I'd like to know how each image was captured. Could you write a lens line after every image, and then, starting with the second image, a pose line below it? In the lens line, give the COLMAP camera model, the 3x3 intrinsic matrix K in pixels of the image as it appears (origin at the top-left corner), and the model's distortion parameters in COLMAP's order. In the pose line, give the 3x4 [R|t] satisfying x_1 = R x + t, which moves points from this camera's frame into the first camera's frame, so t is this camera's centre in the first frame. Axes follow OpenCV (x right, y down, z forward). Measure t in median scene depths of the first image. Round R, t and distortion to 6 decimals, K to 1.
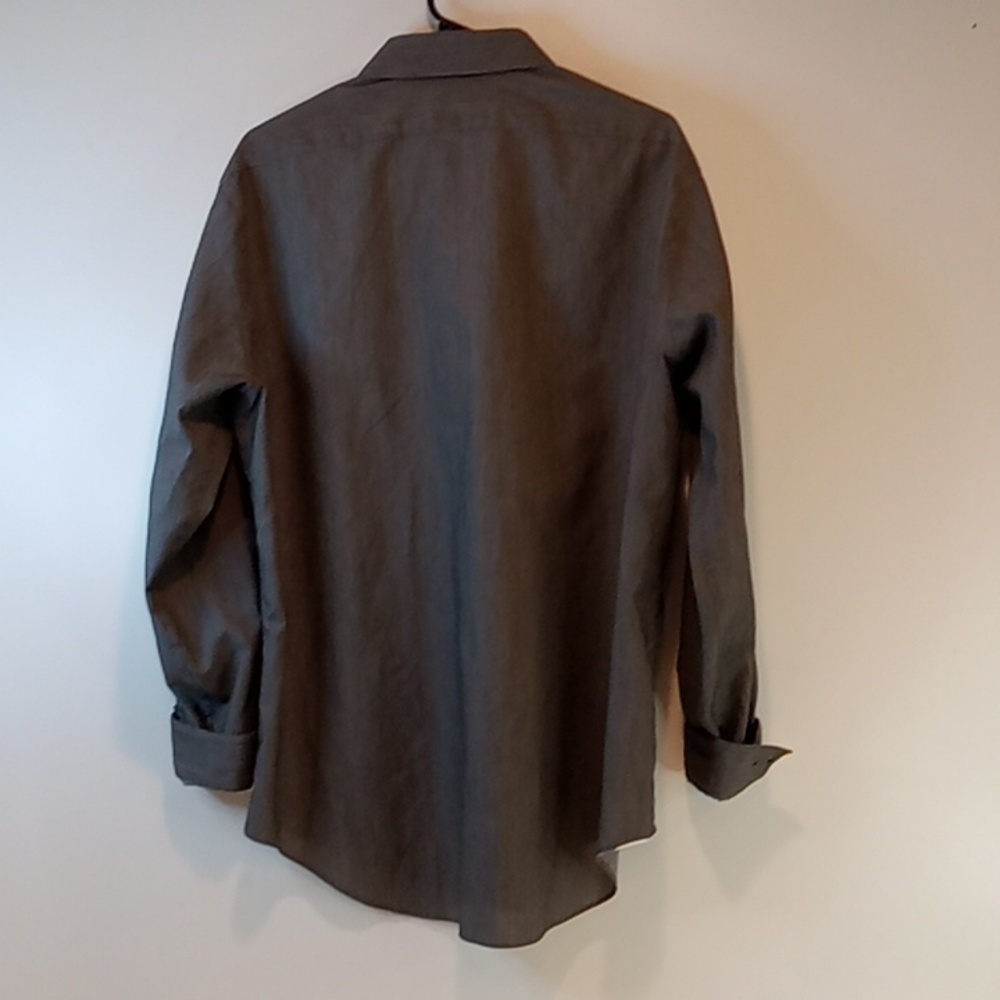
lens RADIAL K [[1660.7, 0, 506.1], [0, 1660.7, 504.6], [0, 0, 1]] dist [-0.016226, 0.000000]
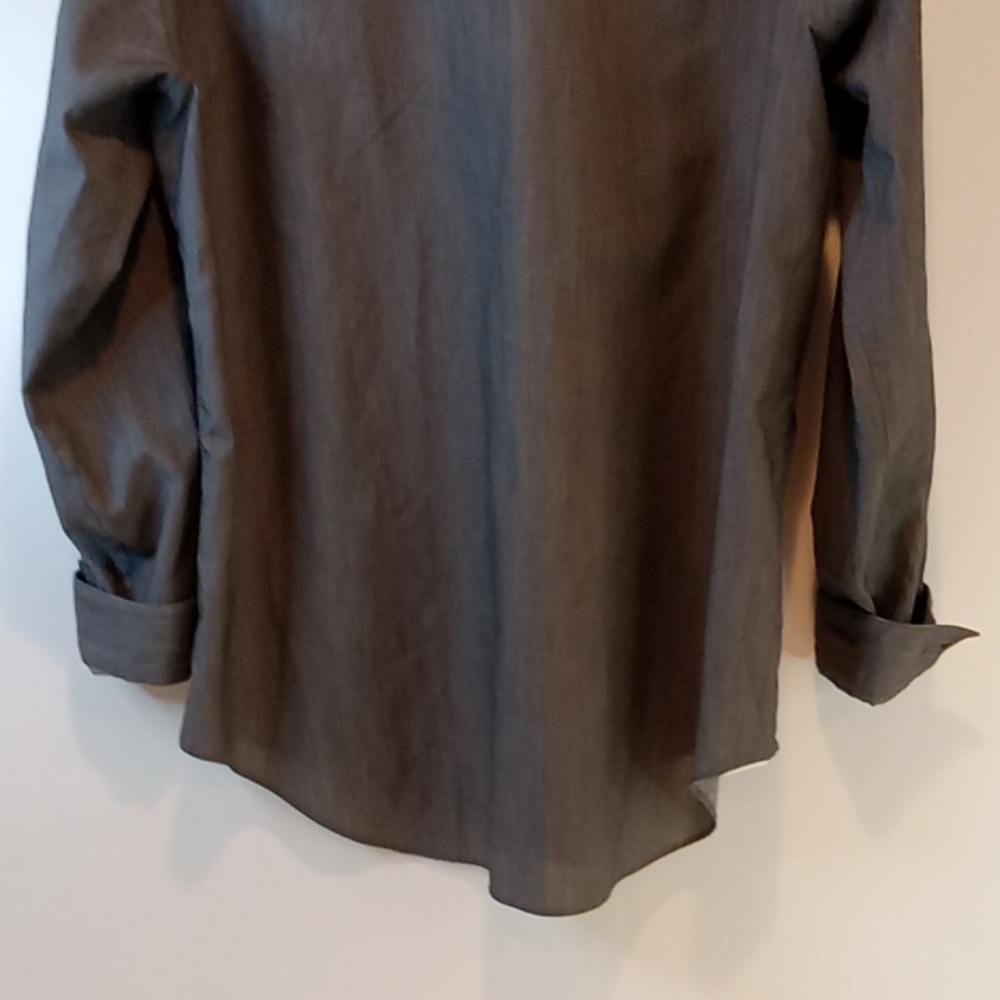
lens RADIAL K [[1660.7, 0, 503.6], [0, 1660.7, 508.1], [0, 0, 1]] dist [-0.016226, 0.000000]
pose [[0.999948, 0.005026, -0.008824, -0.016826], [-0.004039, 0.994089, 0.108491, 0.024361], [0.009317, -0.108450, 0.994058, 0.323632]]
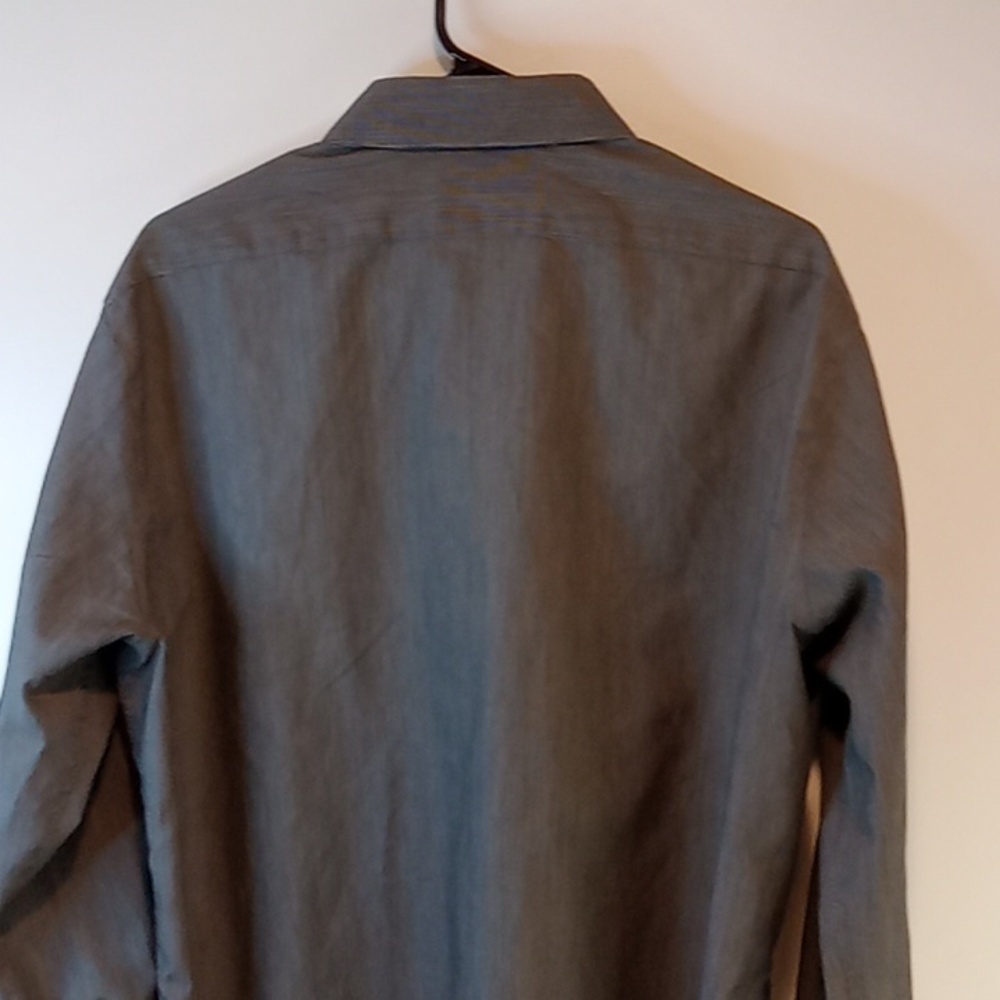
lens RADIAL K [[1660.7, 0, 501.8], [0, 1660.7, 497.5], [0, 0, 1]] dist [-0.016226, 0.000000]
pose [[0.999414, 0.033402, -0.007519, -0.011487], [-0.032691, 0.996228, 0.080379, -0.177456], [0.010175, -0.080086, 0.996736, 0.359880]]
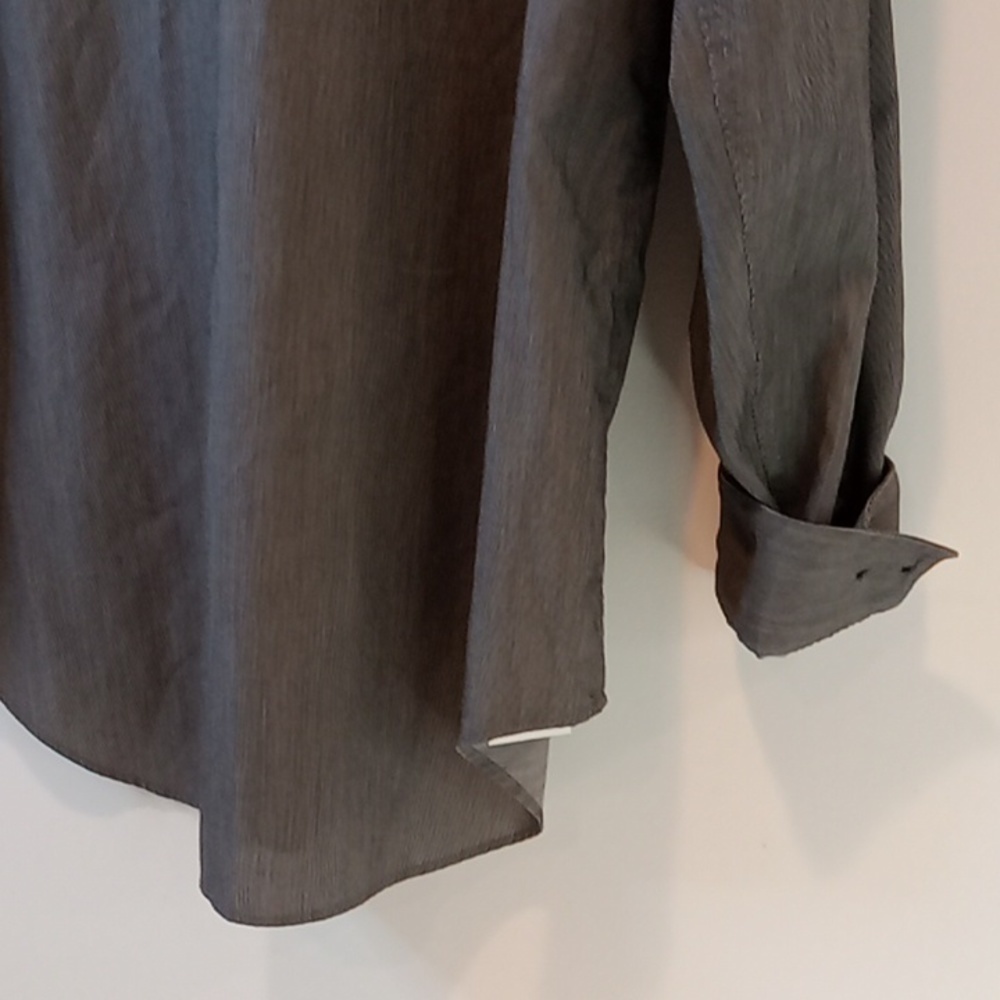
lens RADIAL K [[1660.7, 0, 506.6], [0, 1660.7, 523.0], [0, 0, 1]] dist [-0.016226, 0.000000]
pose [[0.950106, 0.086348, -0.299736, 0.185010], [-0.033702, 0.983713, 0.176558, 0.075304], [0.310100, -0.157648, 0.937542, 0.593690]]
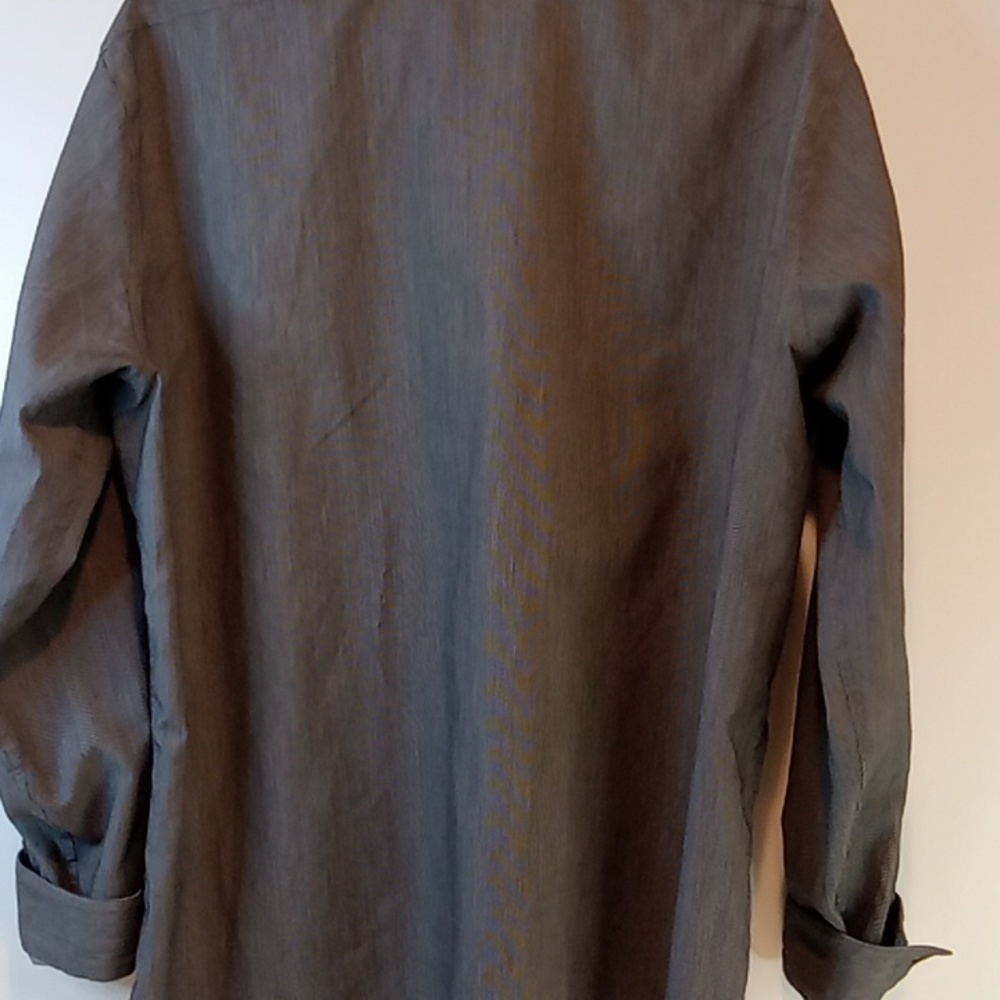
lens RADIAL K [[1660.7, 0, 501.7], [0, 1660.7, 506.7], [0, 0, 1]] dist [-0.016226, 0.000000]
pose [[0.999487, 0.030824, 0.008680, -0.017590], [-0.031316, 0.997469, 0.063838, -0.063446], [-0.006690, -0.064077, 0.997923, 0.351145]]
